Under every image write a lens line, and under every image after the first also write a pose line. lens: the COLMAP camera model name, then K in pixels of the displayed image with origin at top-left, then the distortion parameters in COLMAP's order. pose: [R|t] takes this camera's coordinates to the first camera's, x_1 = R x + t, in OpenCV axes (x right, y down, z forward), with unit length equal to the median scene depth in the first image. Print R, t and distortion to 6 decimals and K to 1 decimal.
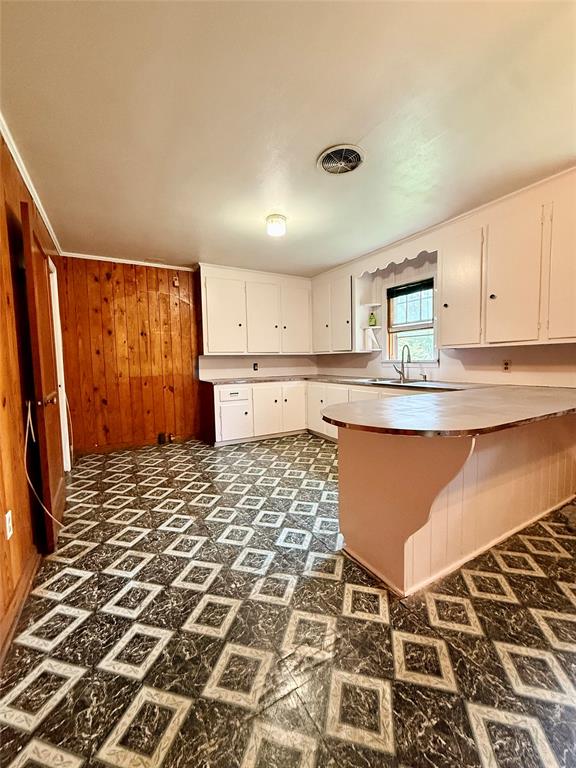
lens RADIAL K [[306.5, 0, 288.7], [0, 306.5, 380.3], [0, 0, 1]] dist [-0.007145, -0.000580]
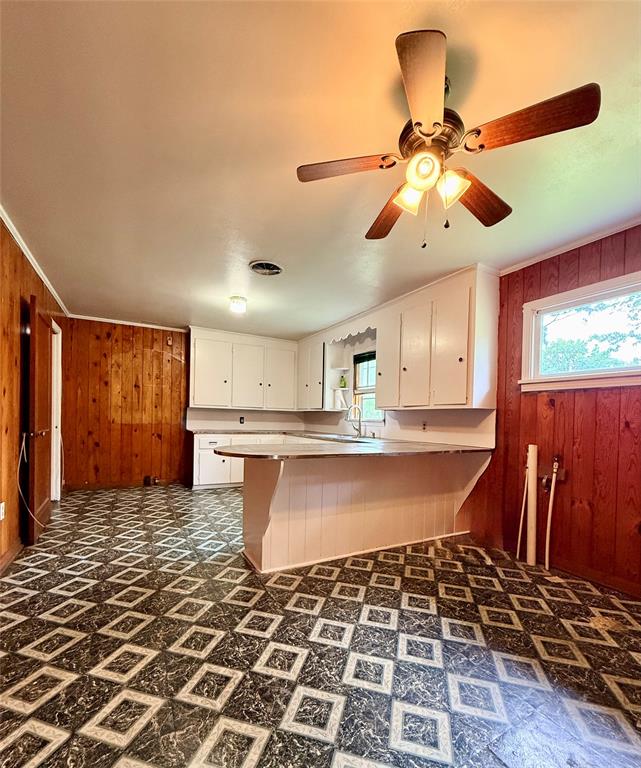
lens RADIAL K [[343.3, 0, 322.4], [0, 343.3, 424.1], [0, 0, 1]] dist [-0.001174, 0.006115]
pose [[0.998861, 0.043599, -0.019392, 0.251308], [-0.044472, 0.997899, -0.047117, 0.018094], [0.017297, 0.047925, 0.998701, -0.258469]]
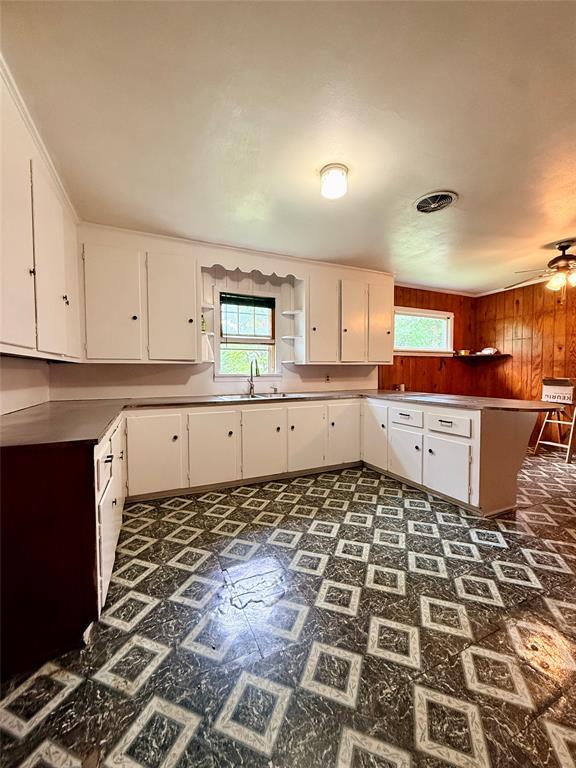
lens RADIAL K [[306.5, 0, 286.3], [0, 306.5, 380.8], [0, 0, 1]] dist [-0.007145, -0.000580]
pose [[0.098525, -0.009136, 0.995093, -0.550762], [0.067594, 0.997710, 0.002467, -0.038698], [-0.992836, 0.067019, 0.098917, 0.776934]]
